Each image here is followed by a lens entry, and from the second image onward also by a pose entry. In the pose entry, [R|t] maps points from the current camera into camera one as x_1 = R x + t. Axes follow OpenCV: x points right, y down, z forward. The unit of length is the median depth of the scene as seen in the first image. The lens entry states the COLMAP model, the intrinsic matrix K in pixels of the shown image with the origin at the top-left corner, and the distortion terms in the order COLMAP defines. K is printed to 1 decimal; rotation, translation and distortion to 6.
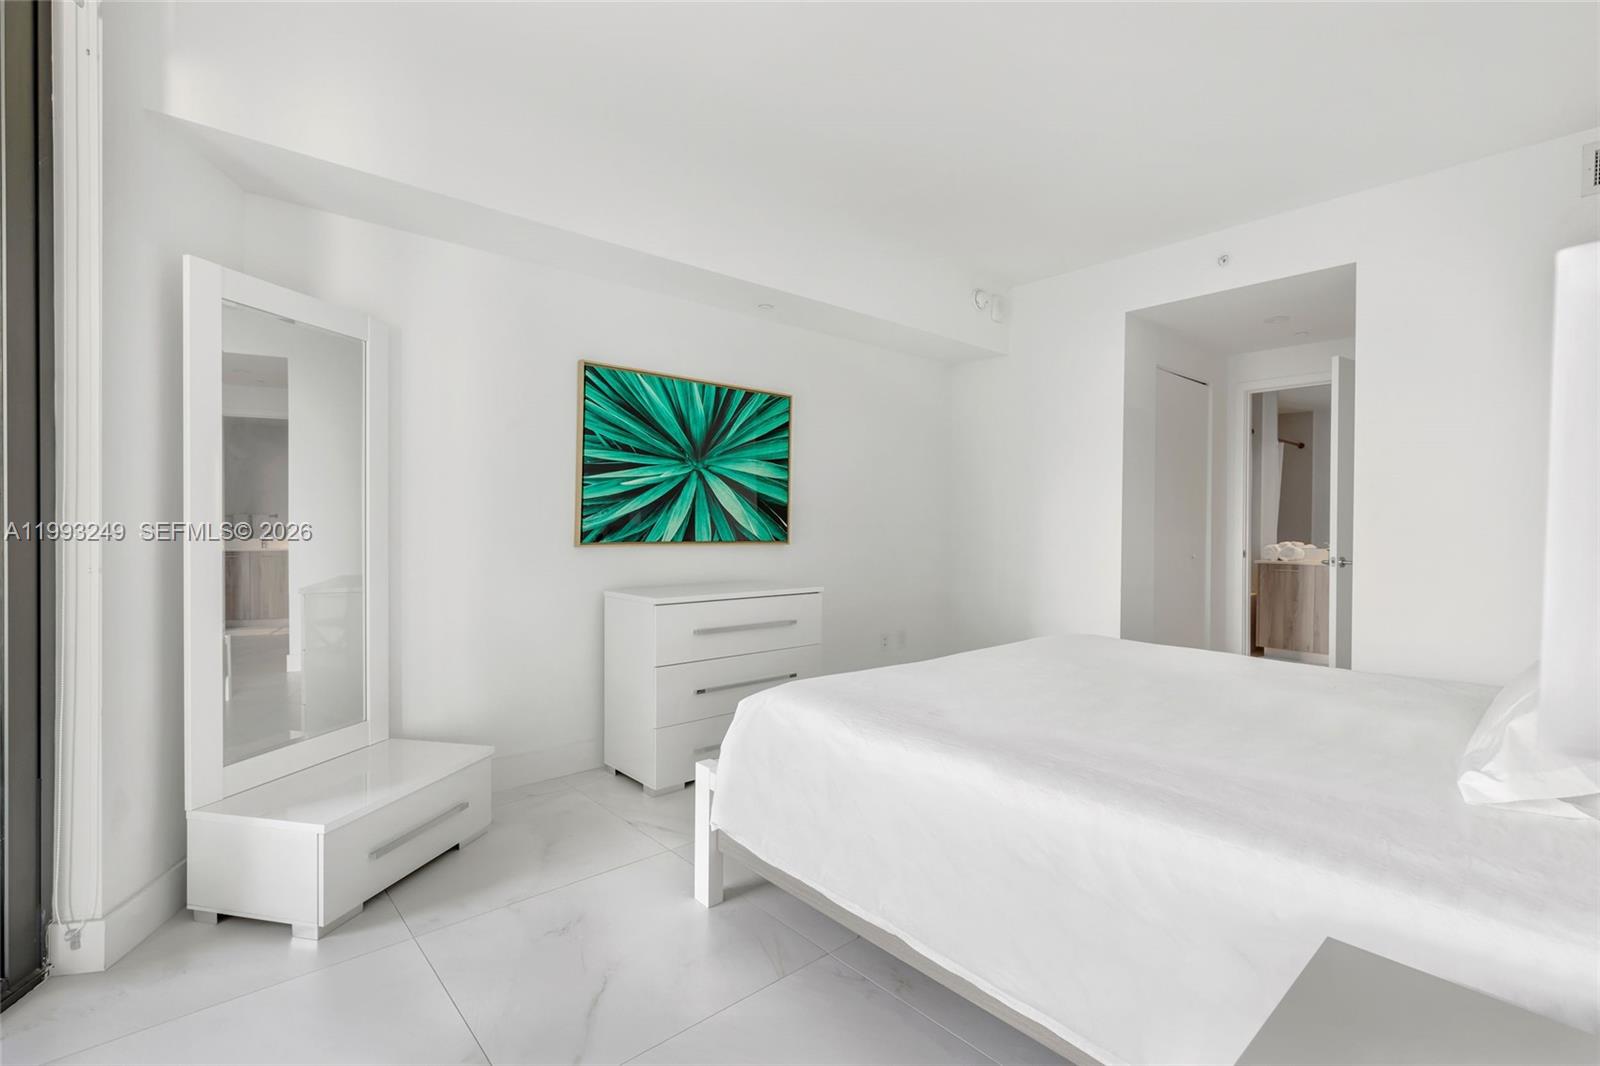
lens RADIAL K [[725.0, 0, 801.9], [0, 725.0, 531.0], [0, 0, 1]] dist [-0.000195, -0.000148]
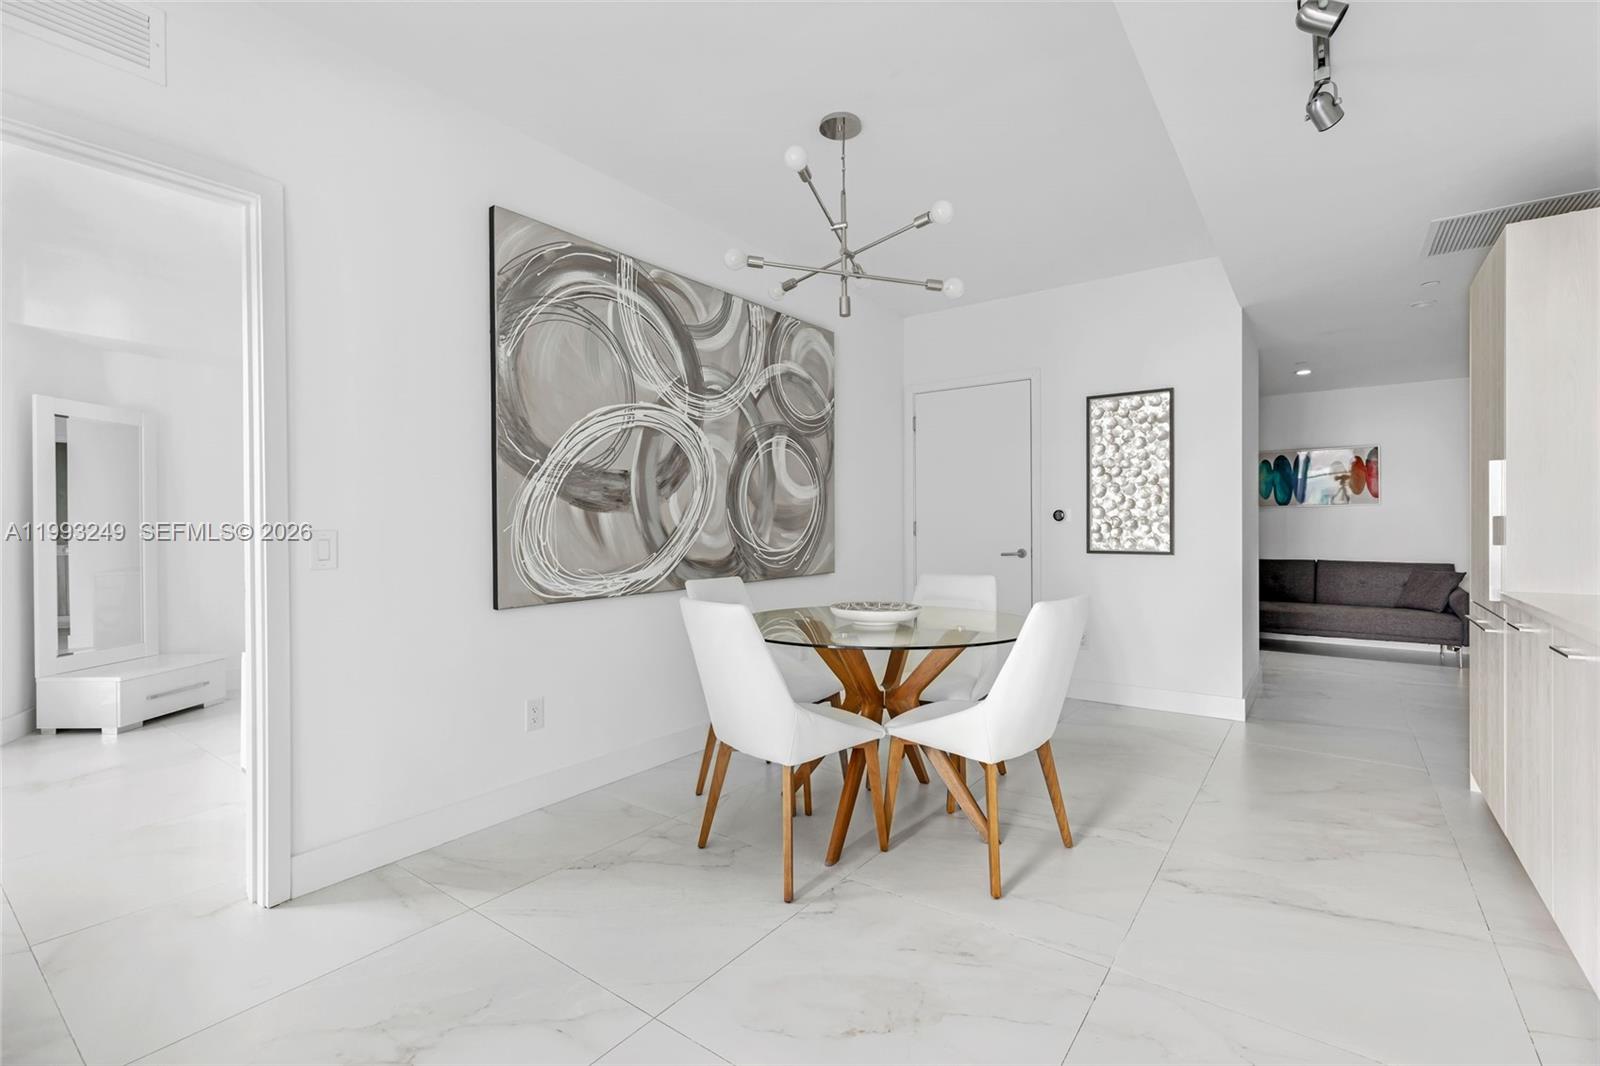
lens RADIAL K [[725.0, 0, 796.6], [0, 725.0, 529.5], [0, 0, 1]] dist [-0.000195, -0.000148]
pose [[0.977398, -0.005985, 0.211323, 0.752698], [0.005688, 0.999982, 0.002012, -0.007083], [-0.211331, -0.000765, 0.977414, -1.357596]]
